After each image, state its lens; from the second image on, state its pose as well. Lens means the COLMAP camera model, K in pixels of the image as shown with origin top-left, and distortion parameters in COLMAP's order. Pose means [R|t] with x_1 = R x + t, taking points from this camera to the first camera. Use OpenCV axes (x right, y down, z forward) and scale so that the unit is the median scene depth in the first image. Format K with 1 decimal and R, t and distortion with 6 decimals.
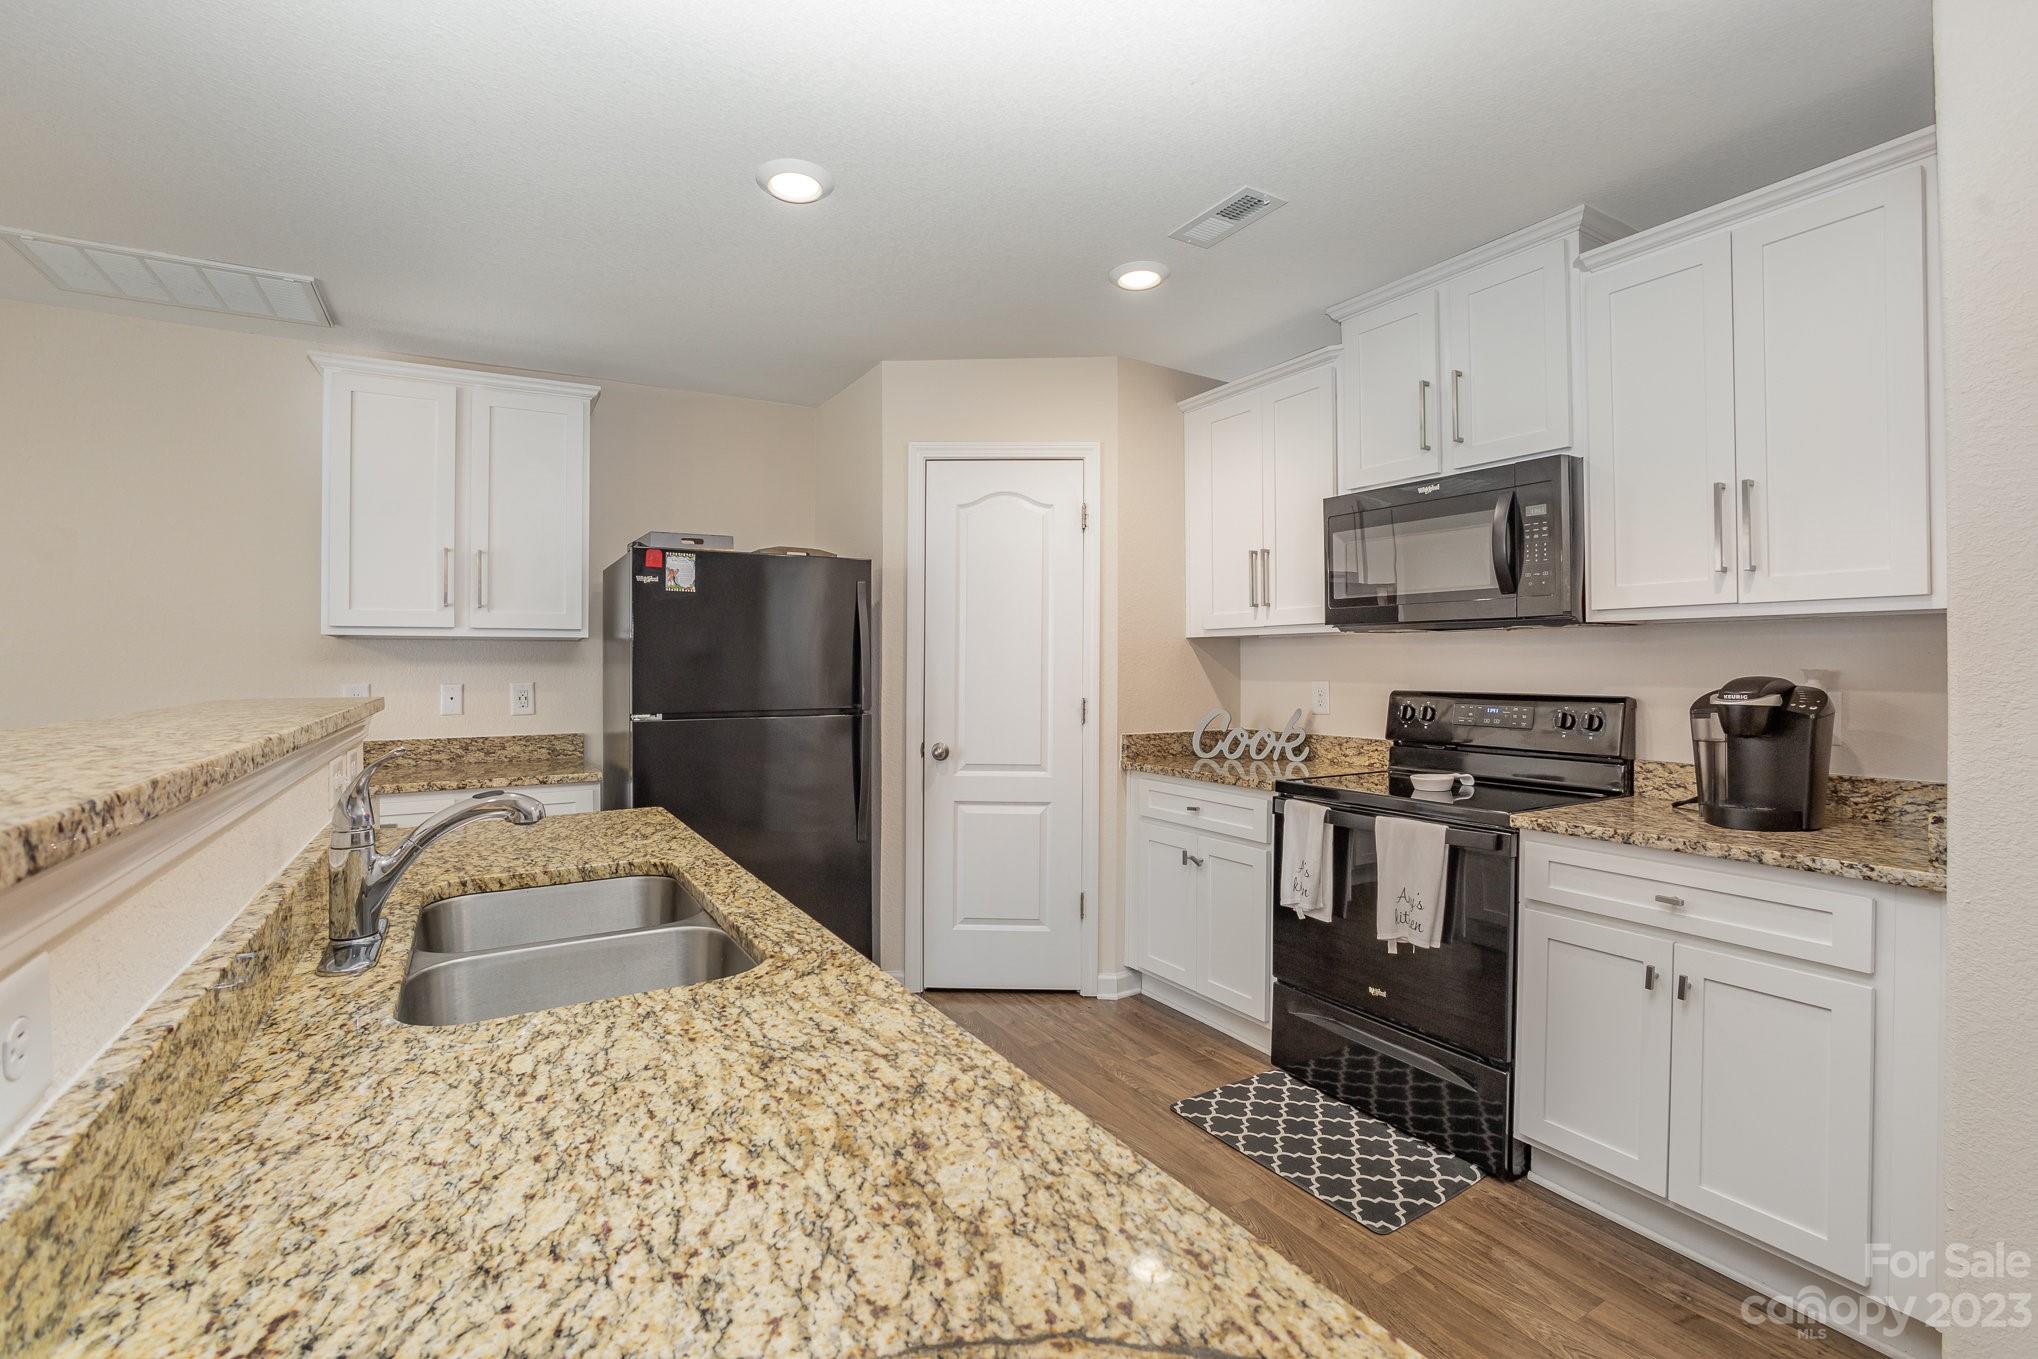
lens RADIAL K [[890.3, 0, 1018.9], [0, 890.3, 666.7], [0, 0, 1]] dist [-0.047721, 0.010961]
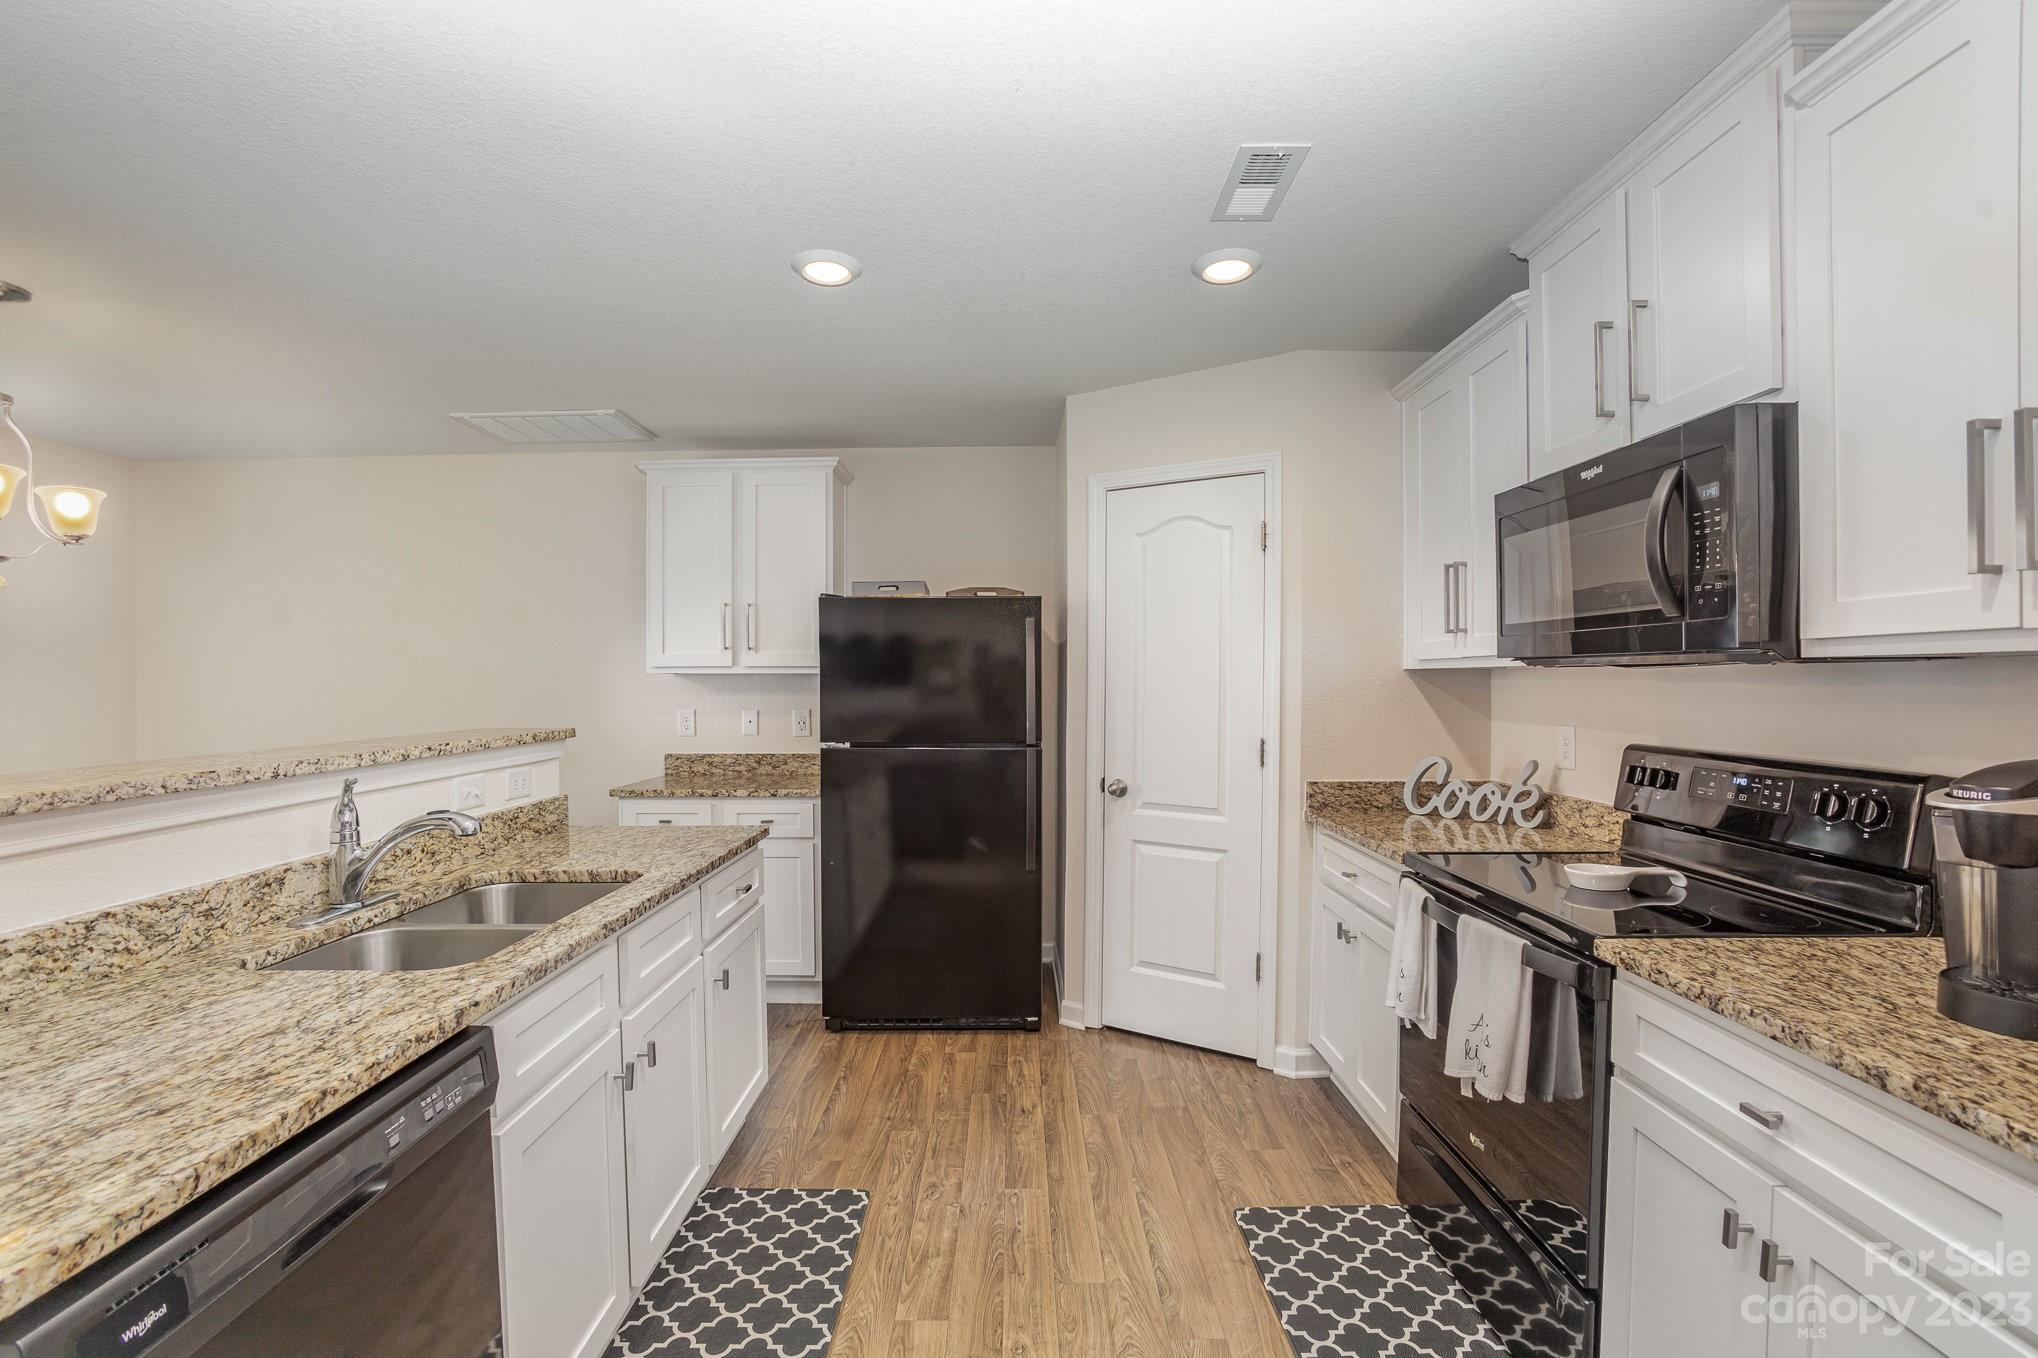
lens RADIAL K [[890.3, 0, 1020.4], [0, 890.3, 695.1], [0, 0, 1]] dist [-0.047721, 0.010961]
pose [[0.859794, 0.008962, -0.510563, 0.400101], [-0.001035, 0.999875, 0.015808, -0.027351], [0.510640, -0.013064, 0.859695, 0.132971]]
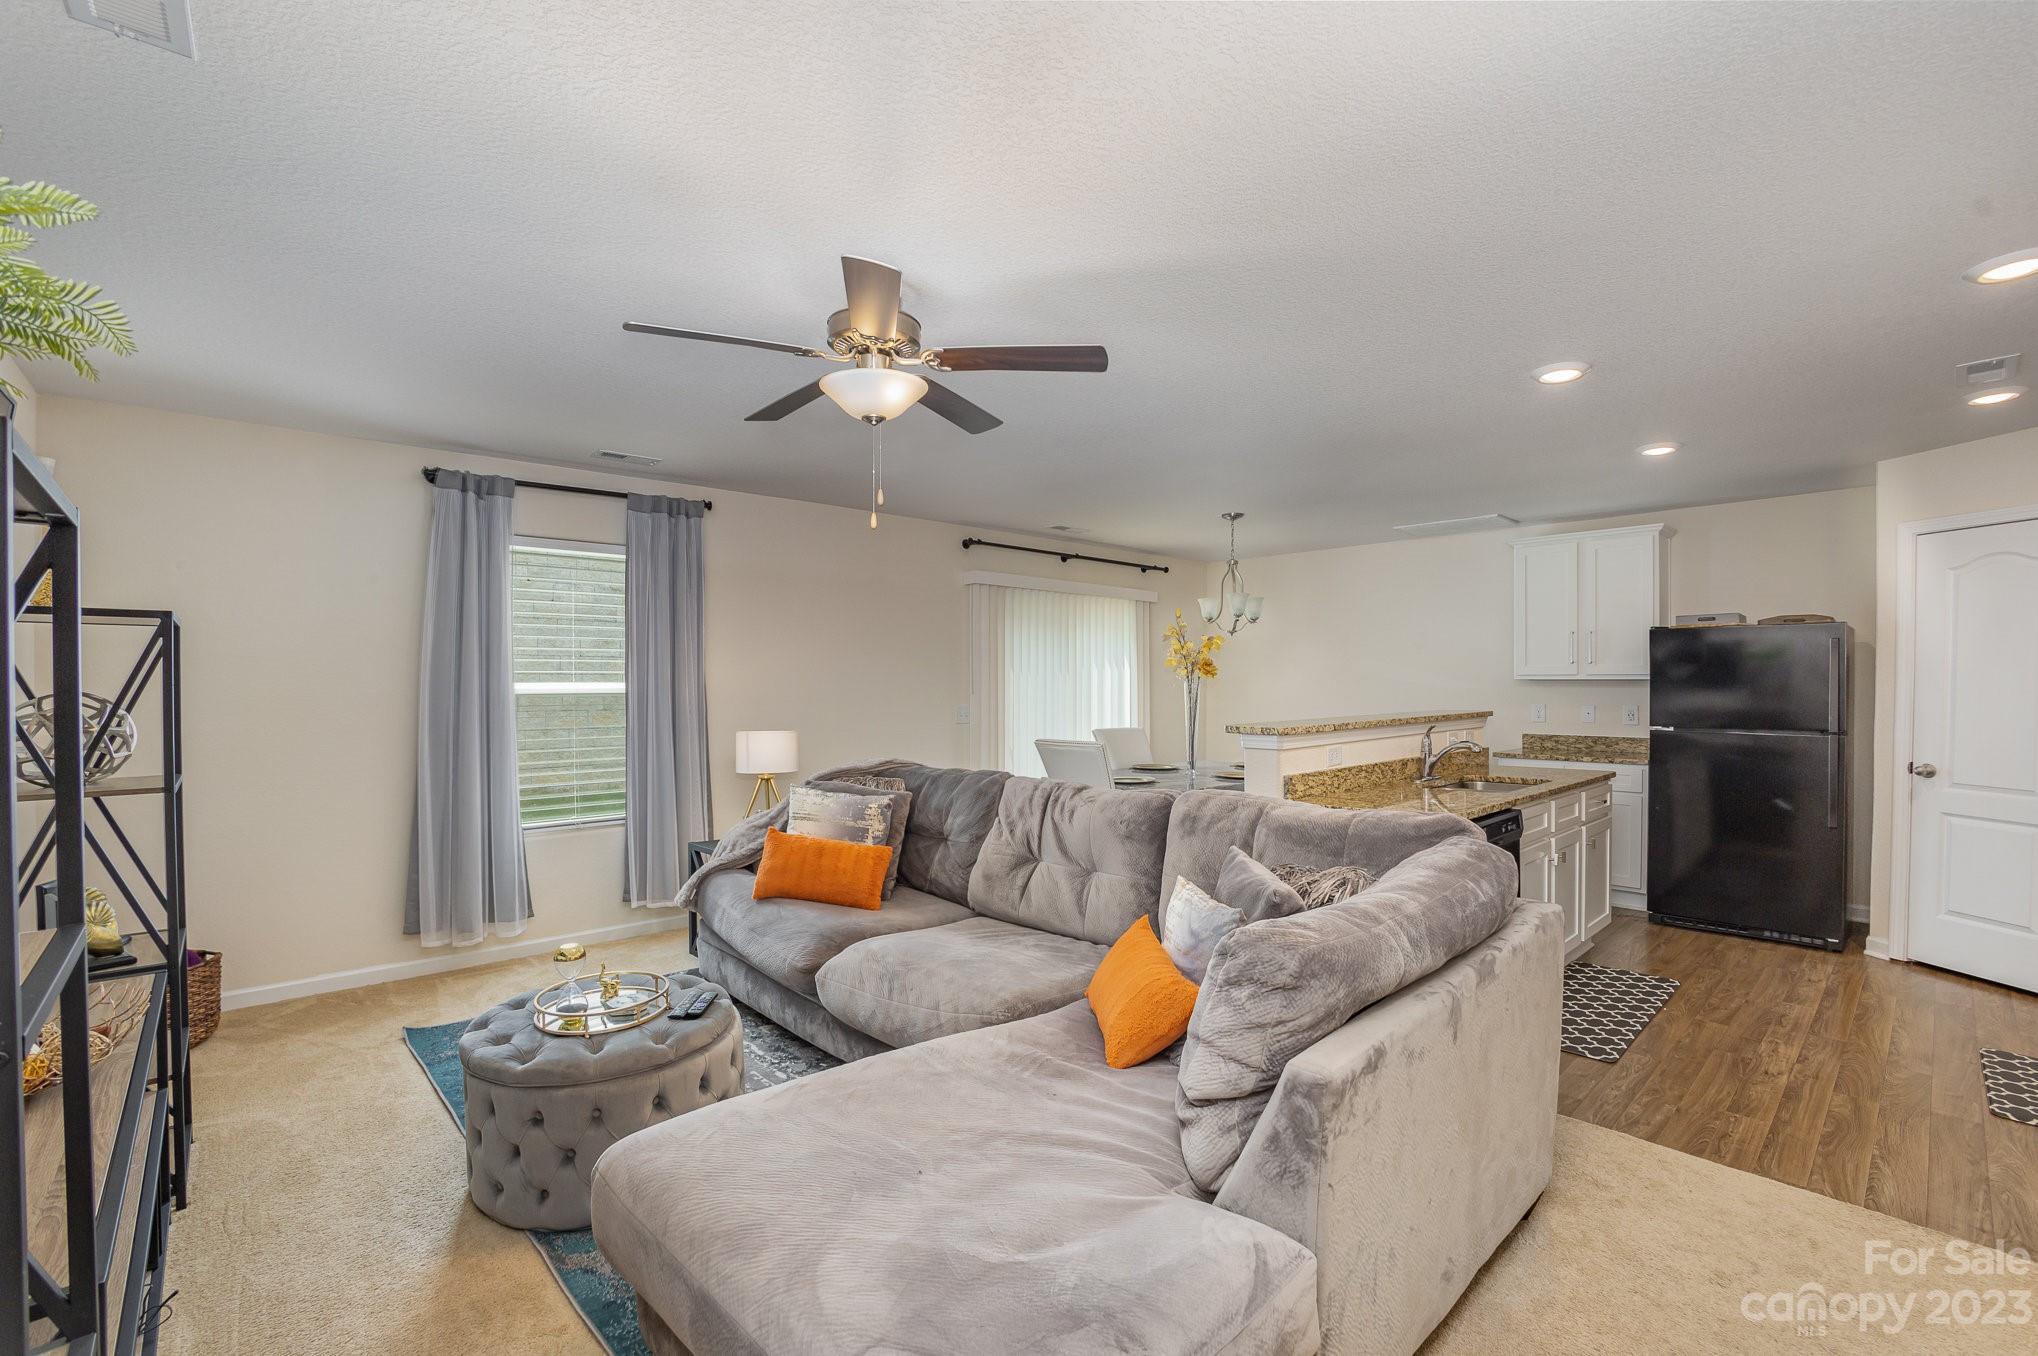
lens RADIAL K [[890.3, 0, 1002.0], [0, 890.3, 688.2], [0, 0, 1]] dist [-0.047721, 0.010961]
pose [[0.188625, 0.009266, -0.982006, 1.038302], [-0.000308, 0.999956, 0.009376, -0.037125], [0.982049, -0.001466, 0.188619, -0.596314]]
